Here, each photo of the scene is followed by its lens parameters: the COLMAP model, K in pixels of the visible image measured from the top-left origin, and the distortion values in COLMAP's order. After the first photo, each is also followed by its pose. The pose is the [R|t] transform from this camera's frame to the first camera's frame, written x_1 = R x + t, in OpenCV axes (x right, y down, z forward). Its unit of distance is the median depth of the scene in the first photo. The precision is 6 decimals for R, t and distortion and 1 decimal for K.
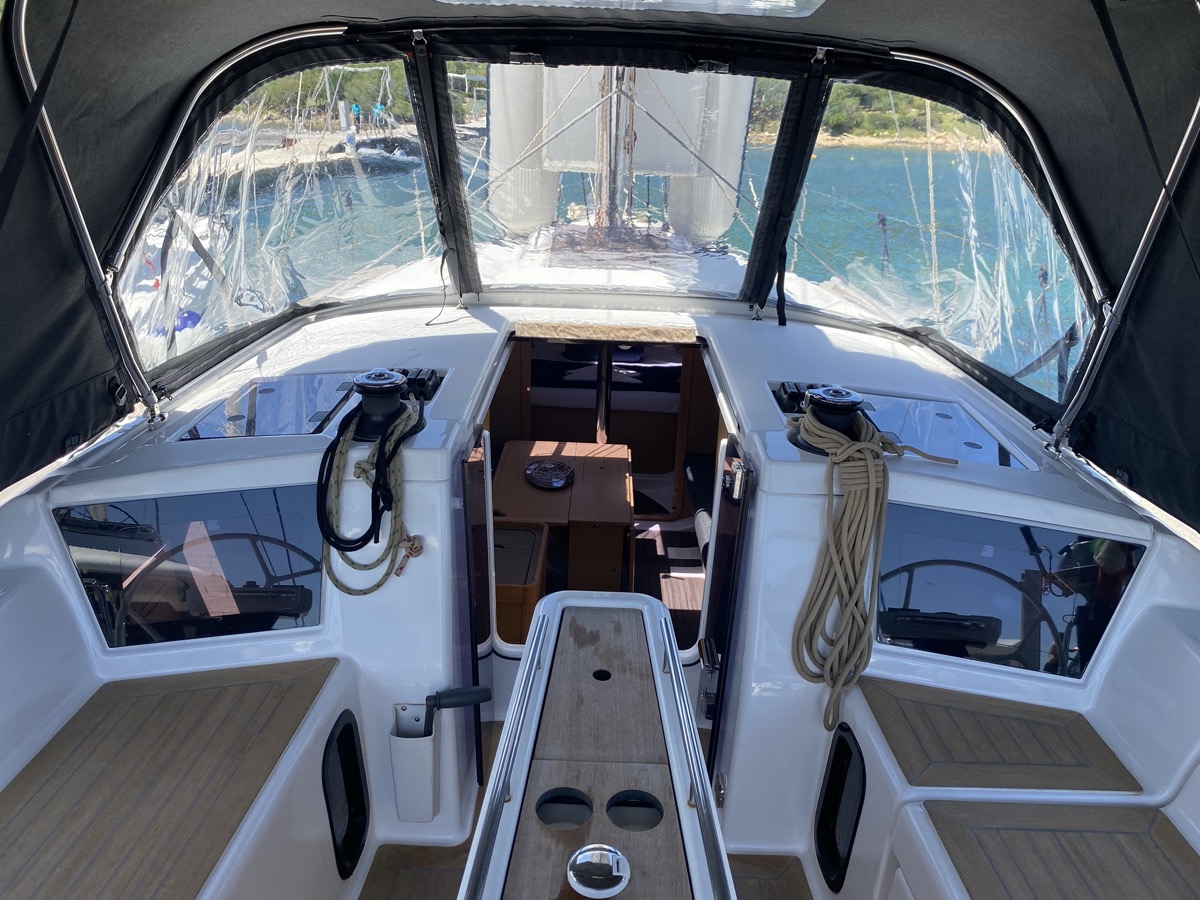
lens RADIAL K [[928.8, 0, 616.7], [0, 928.8, 435.0], [0, 0, 1]] dist [0.032335, -0.036948]
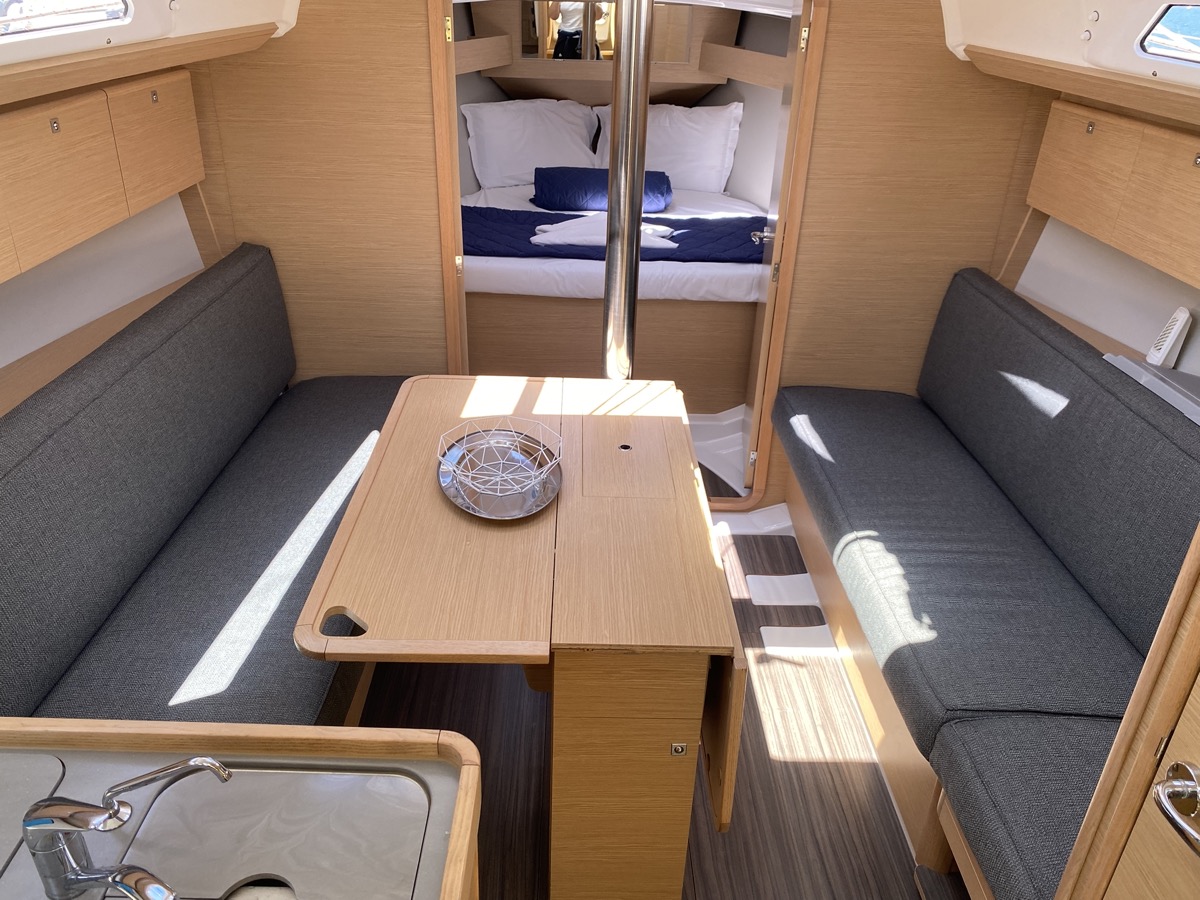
lens RADIAL K [[928.8, 0, 596.2], [0, 928.8, 444.5], [0, 0, 1]] dist [0.032335, -0.036948]
pose [[0.999945, -0.010246, 0.002044, -0.077988], [0.009881, 0.990959, 0.133799, -0.051194], [-0.003397, -0.133771, 0.991006, 1.491471]]
